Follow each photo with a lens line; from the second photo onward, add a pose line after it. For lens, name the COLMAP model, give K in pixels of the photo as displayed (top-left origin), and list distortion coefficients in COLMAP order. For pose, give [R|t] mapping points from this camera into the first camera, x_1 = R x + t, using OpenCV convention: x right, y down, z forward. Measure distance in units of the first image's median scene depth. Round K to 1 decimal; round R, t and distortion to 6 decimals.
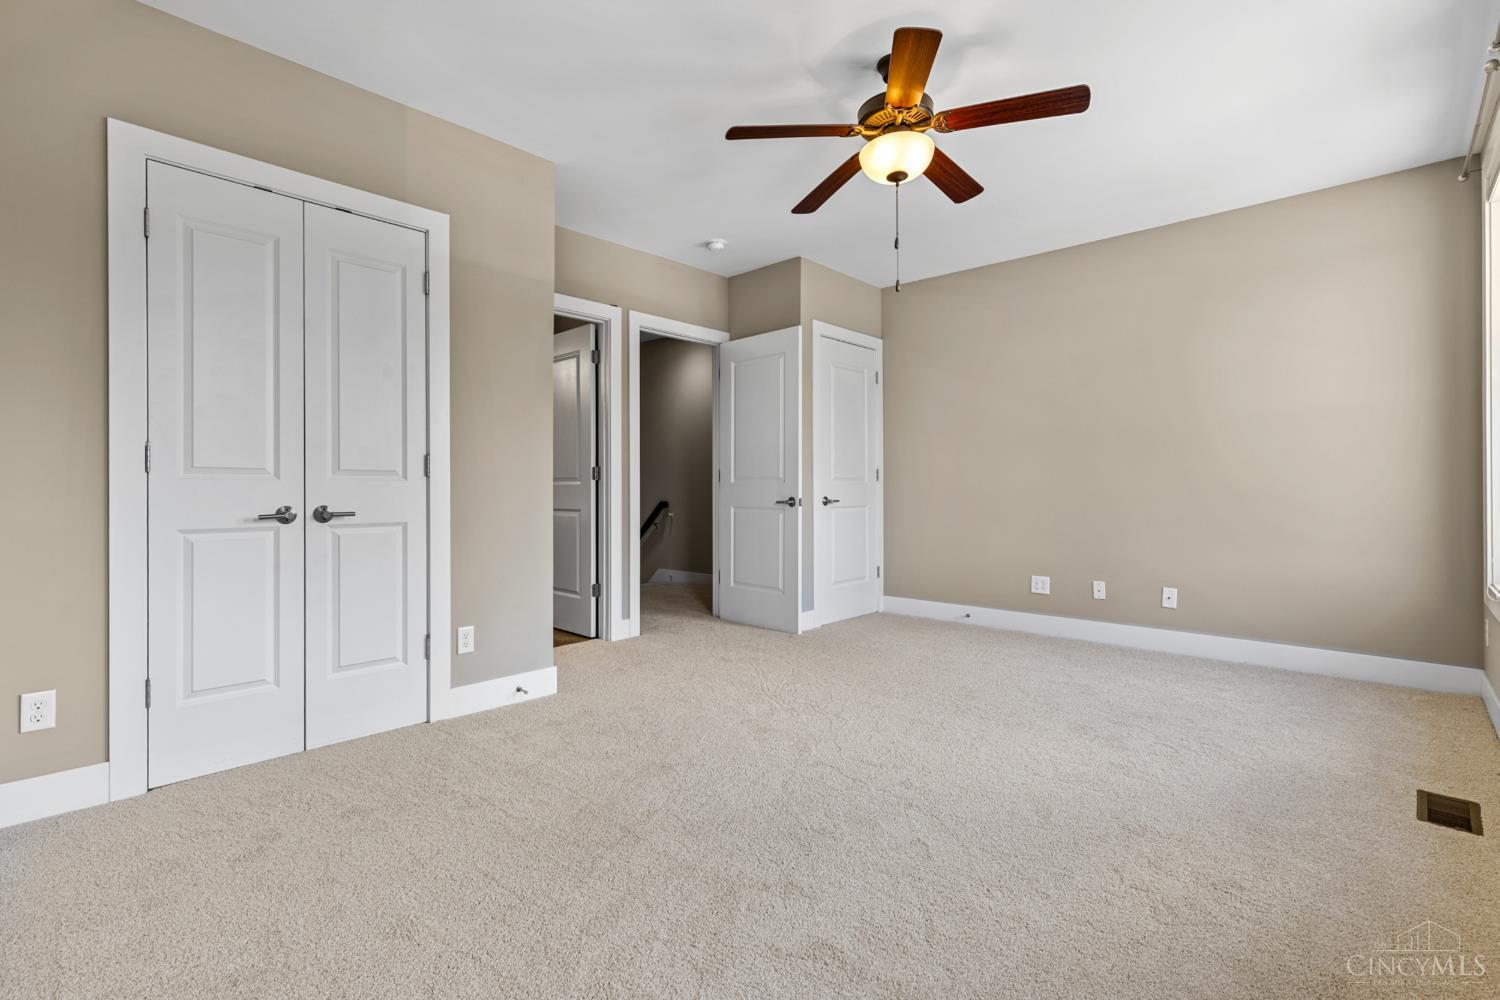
lens RADIAL K [[691.5, 0, 705.3], [0, 691.5, 490.5], [0, 0, 1]] dist [0.003655, 0.000066]
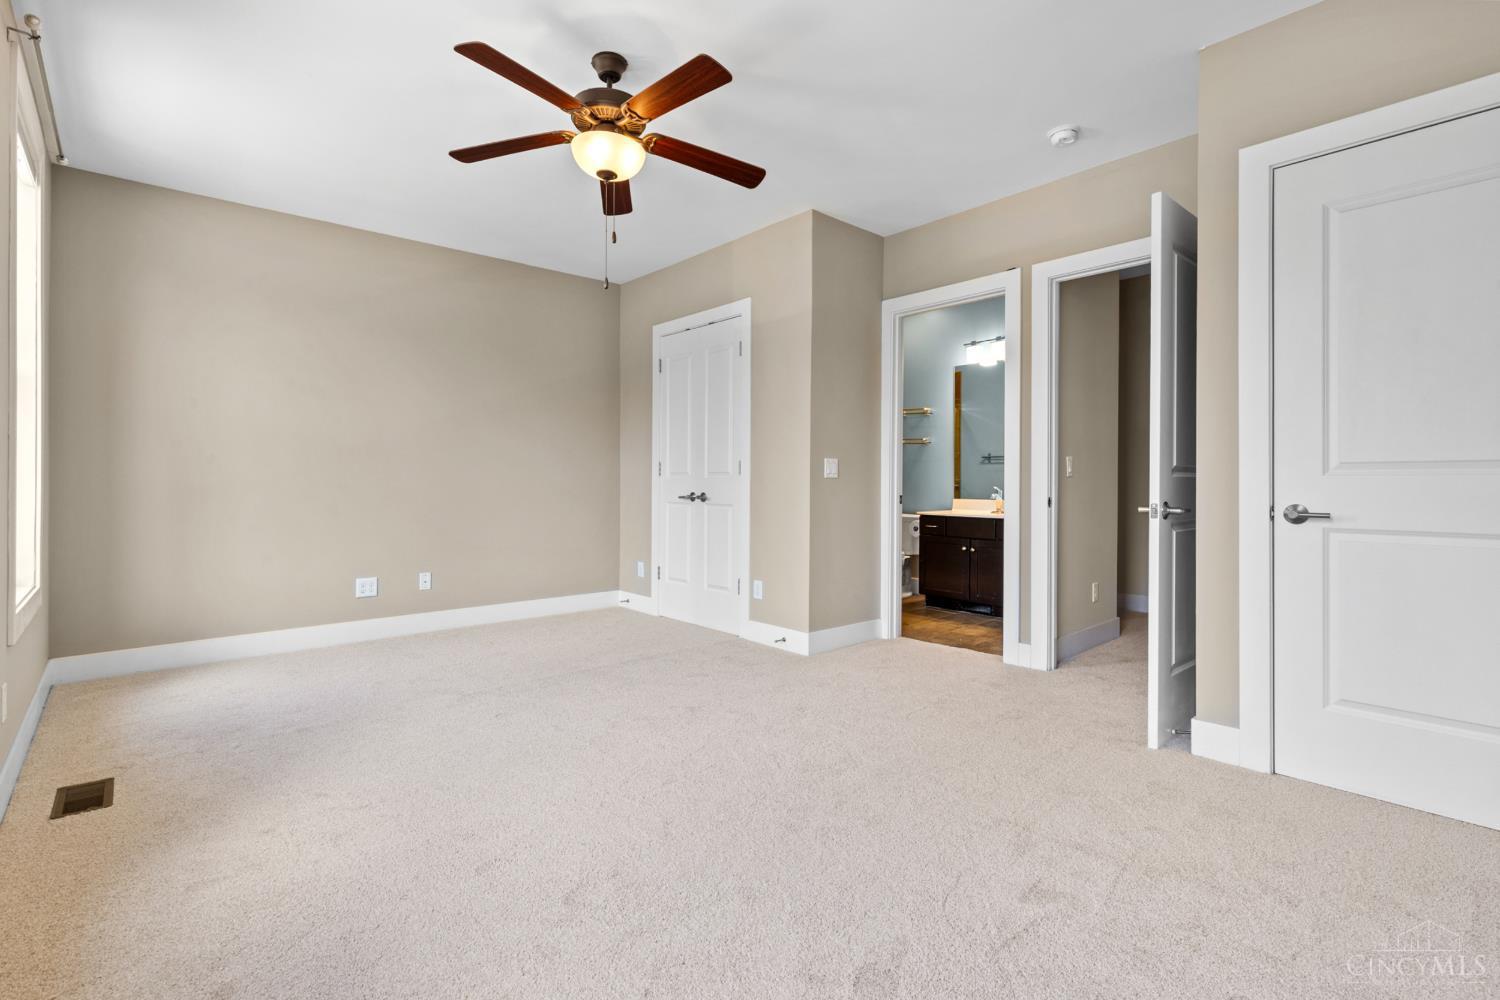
lens RADIAL K [[691.5, 0, 758.0], [0, 691.5, 486.0], [0, 0, 1]] dist [0.003655, 0.000066]
pose [[-0.050806, 0.006371, -0.998688, 1.080977], [-0.006411, 0.999957, 0.006705, -0.007105], [0.998688, 0.006743, -0.050763, 1.079275]]
